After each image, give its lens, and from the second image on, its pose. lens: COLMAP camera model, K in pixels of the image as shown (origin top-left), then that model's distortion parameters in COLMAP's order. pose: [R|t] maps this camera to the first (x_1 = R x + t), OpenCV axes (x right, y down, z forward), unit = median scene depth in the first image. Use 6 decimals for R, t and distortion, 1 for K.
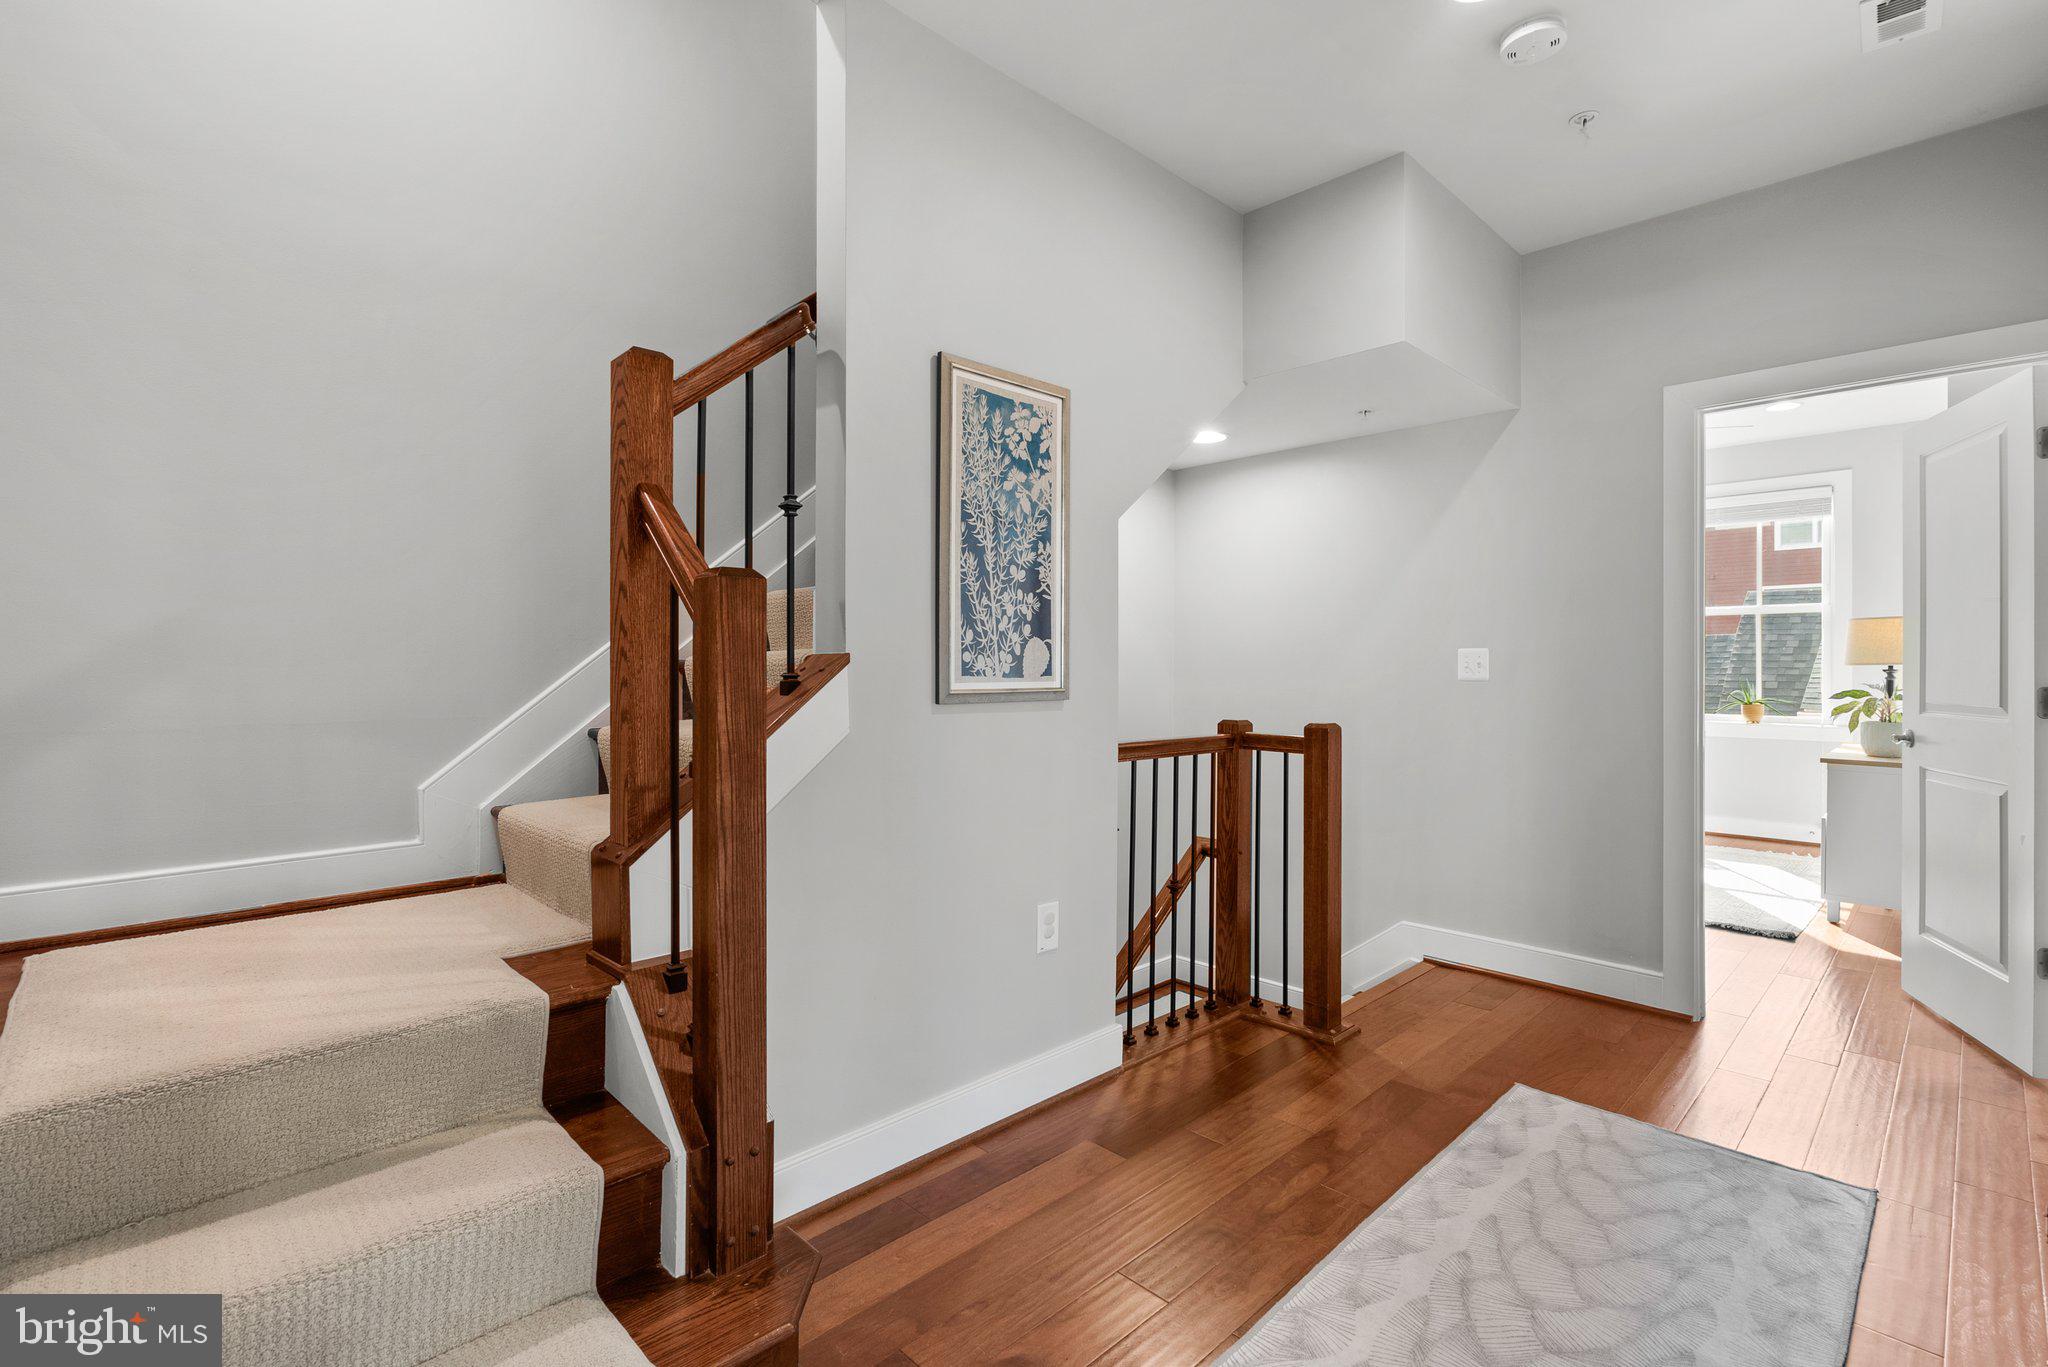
lens RADIAL K [[943.4, 0, 1011.2], [0, 943.4, 665.0], [0, 0, 1]] dist [-0.007637, 0.004324]
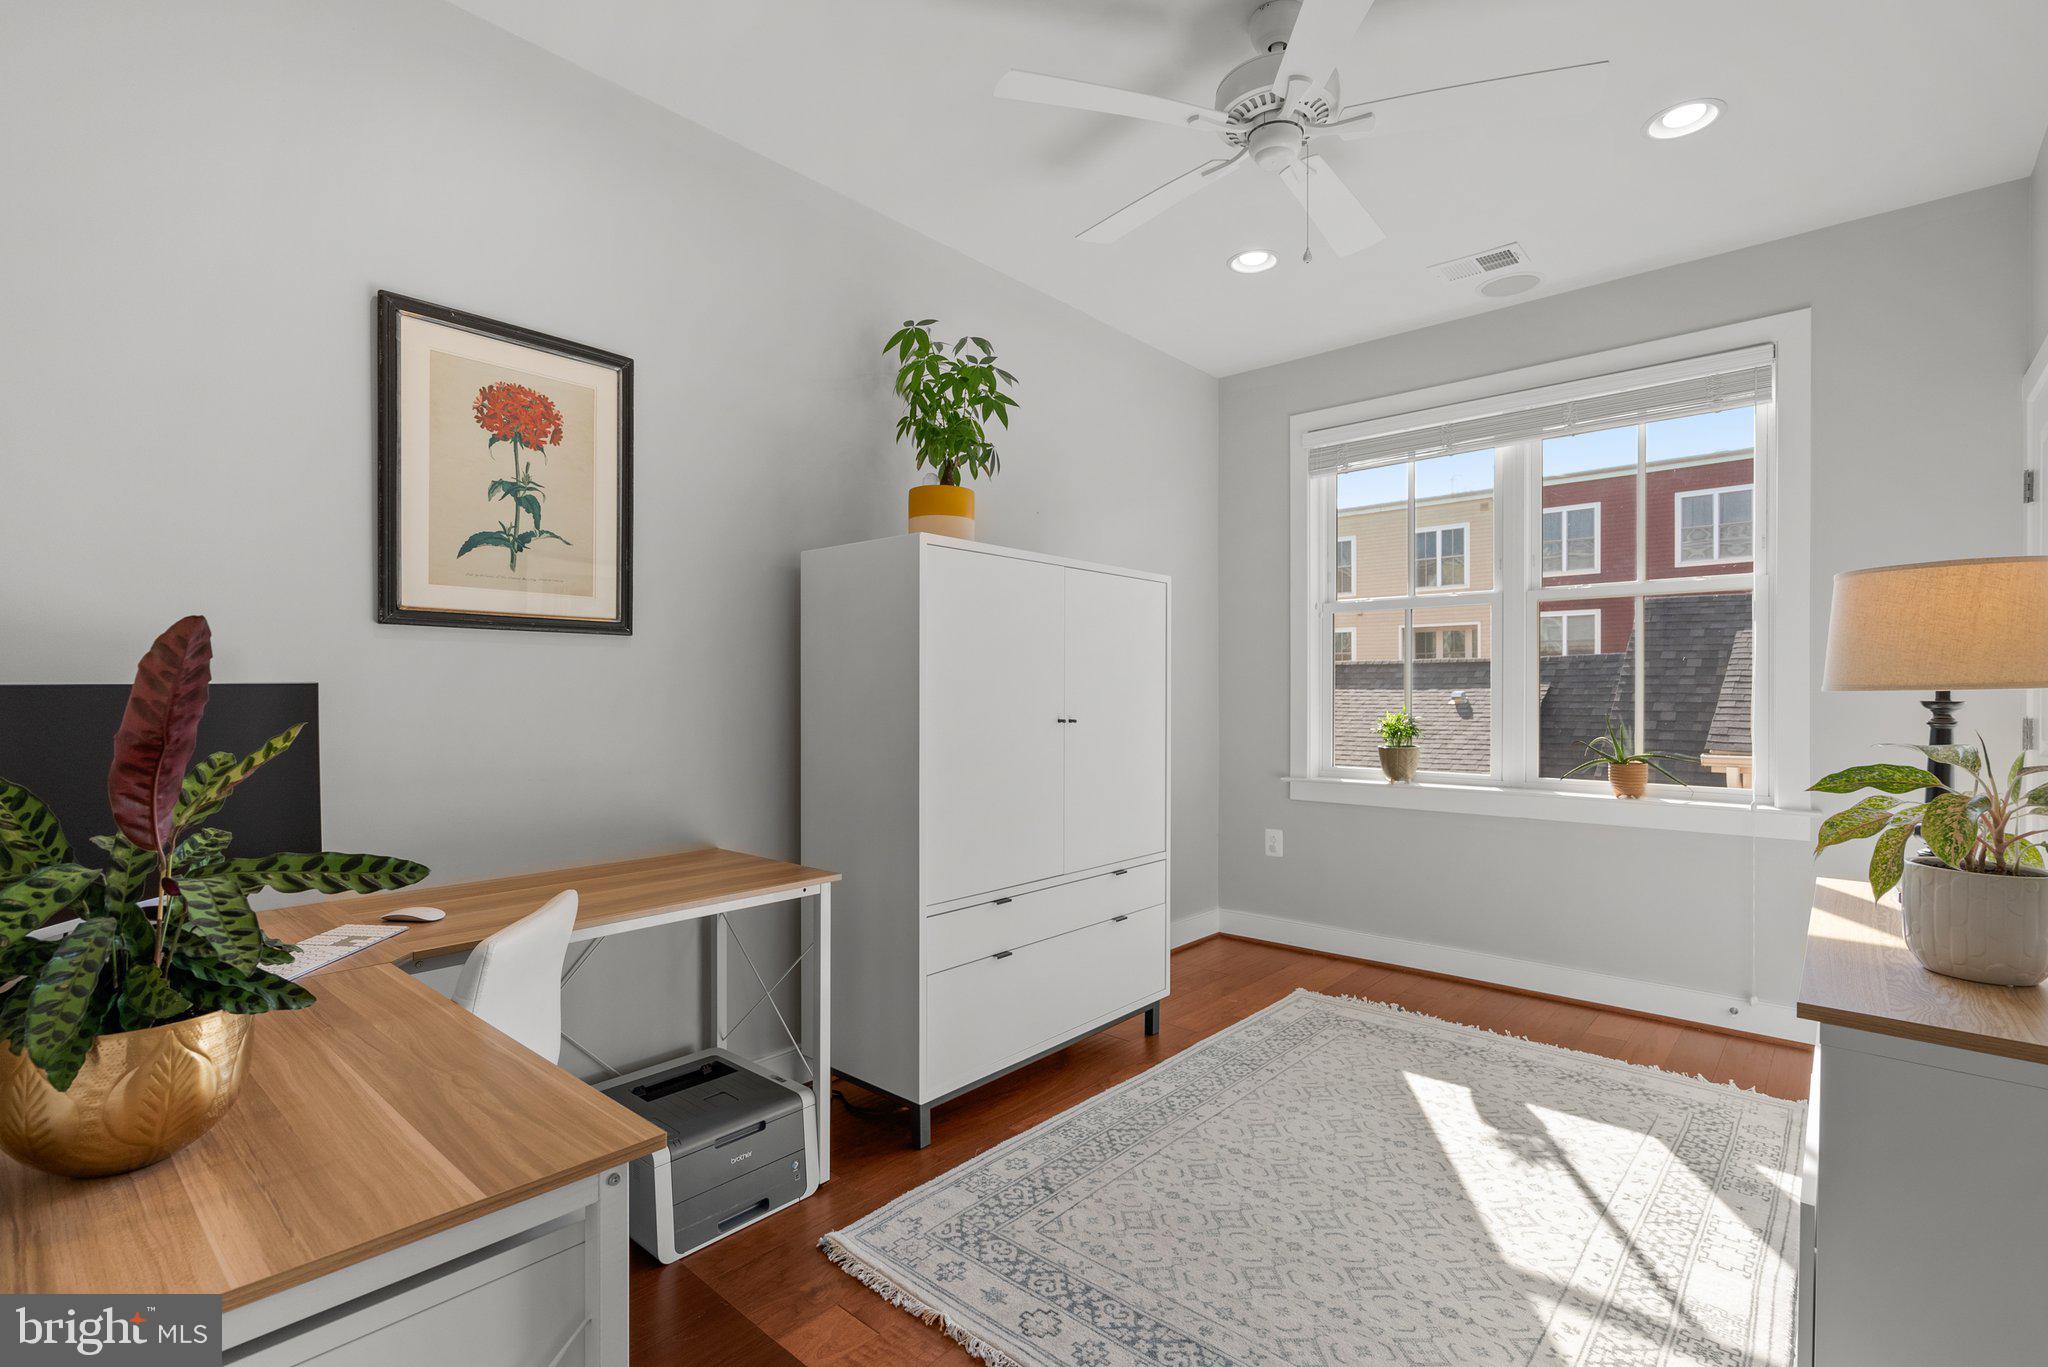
lens RADIAL K [[943.4, 0, 1017.7], [0, 943.4, 696.6], [0, 0, 1]] dist [-0.007637, 0.004324]
pose [[0.997418, -0.003075, 0.071749, 0.423350], [0.002704, 0.999983, 0.005261, -0.000307], [-0.071764, -0.005054, 0.997409, 0.515229]]
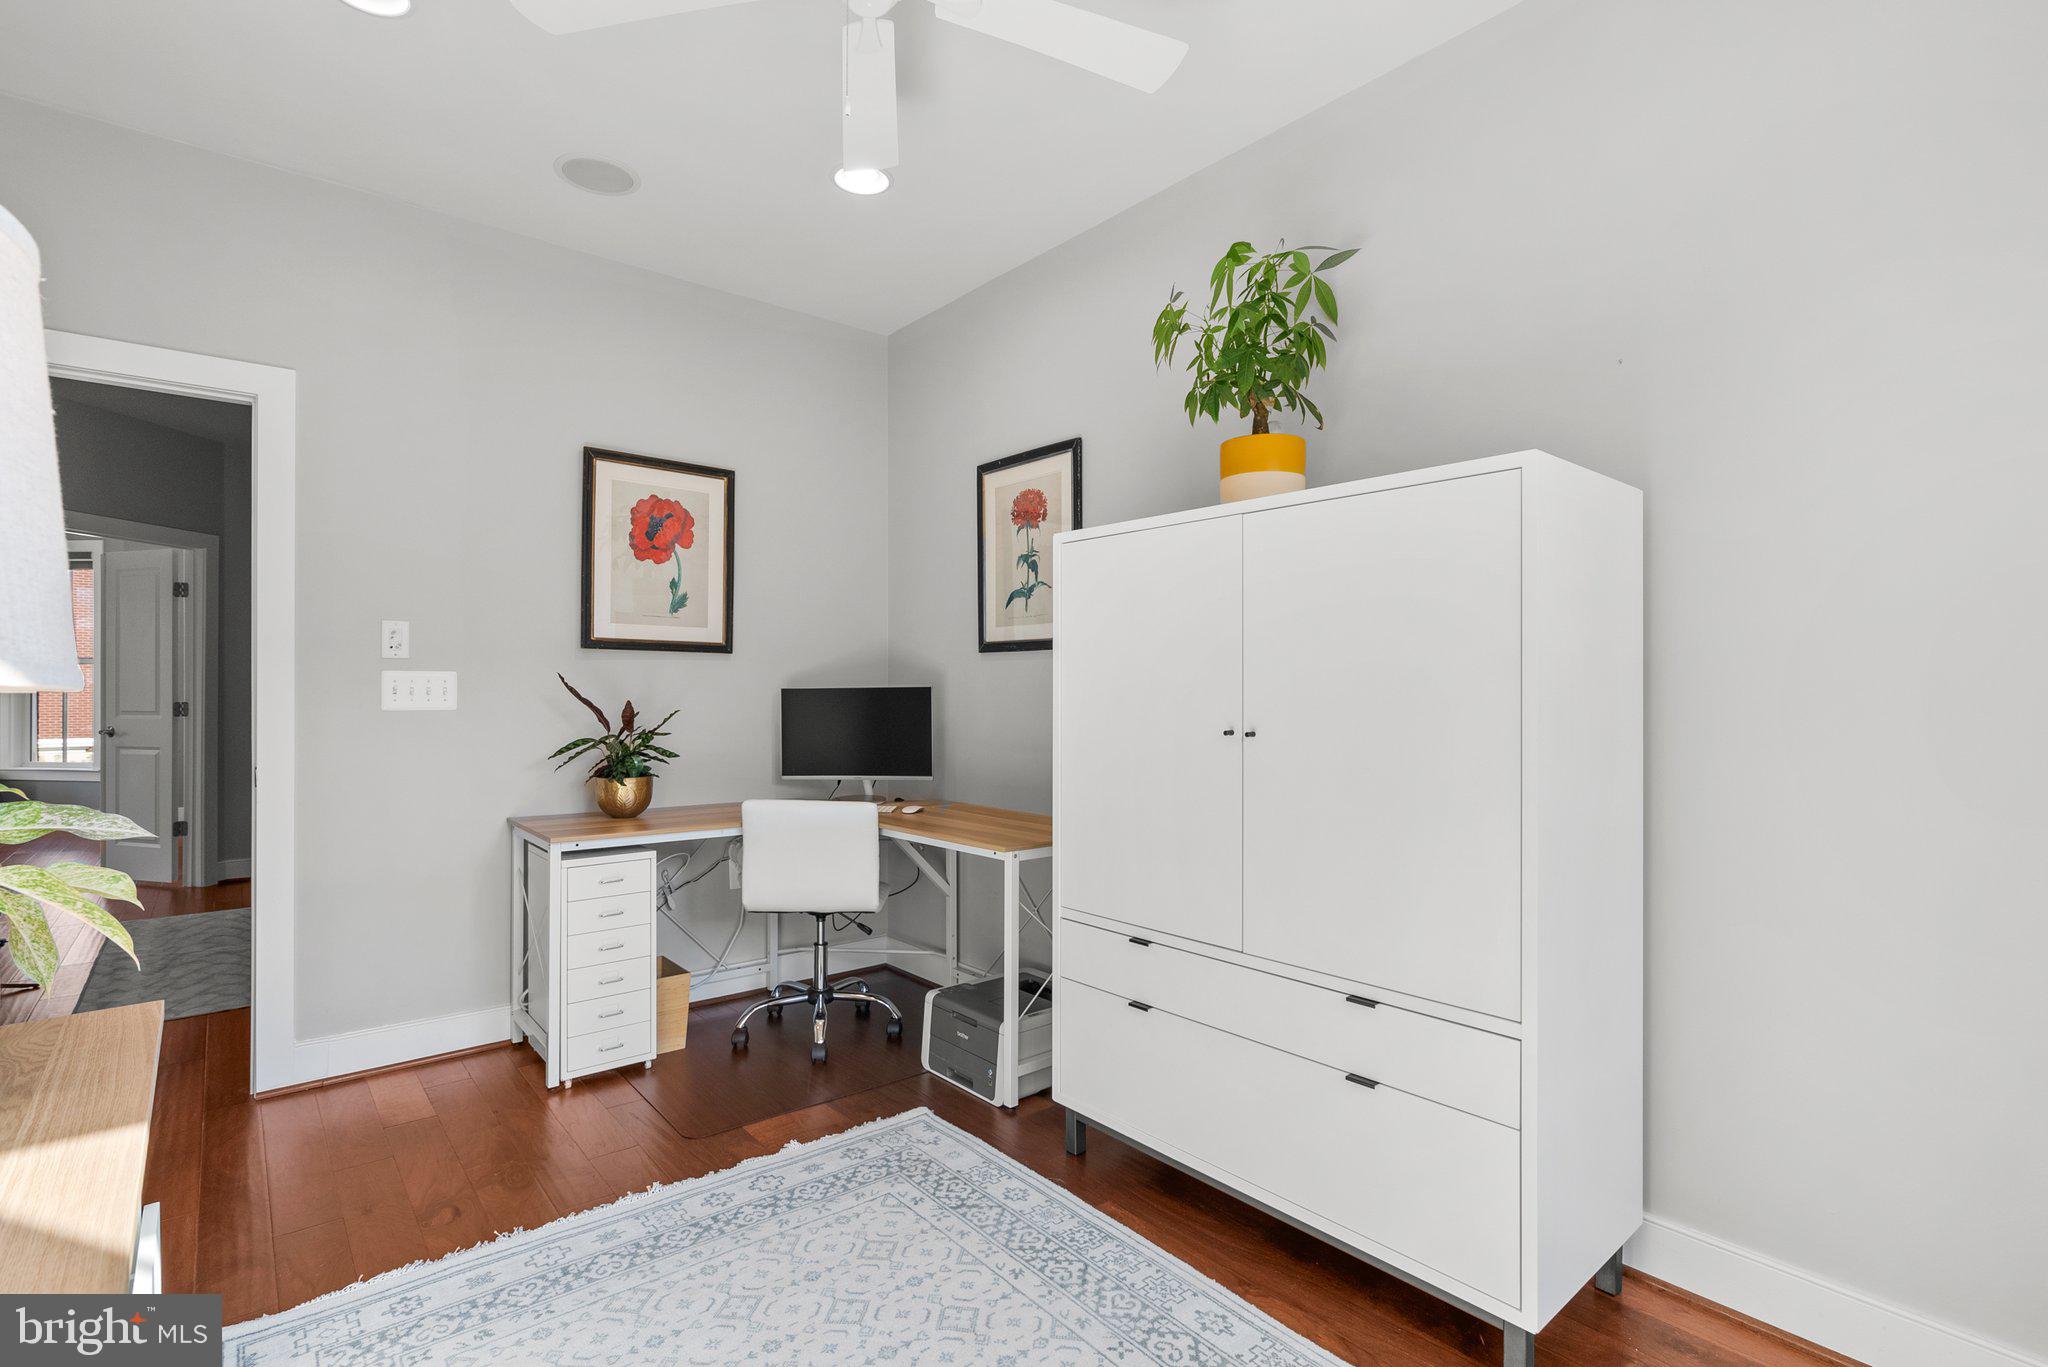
lens RADIAL K [[943.4, 0, 994.5], [0, 943.4, 690.1], [0, 0, 1]] dist [-0.007637, 0.004324]
pose [[-0.083298, -0.003121, -0.996520, 3.101930], [0.001245, 0.999994, -0.003236, 0.004066], [0.996524, -0.001510, -0.083293, 3.310520]]
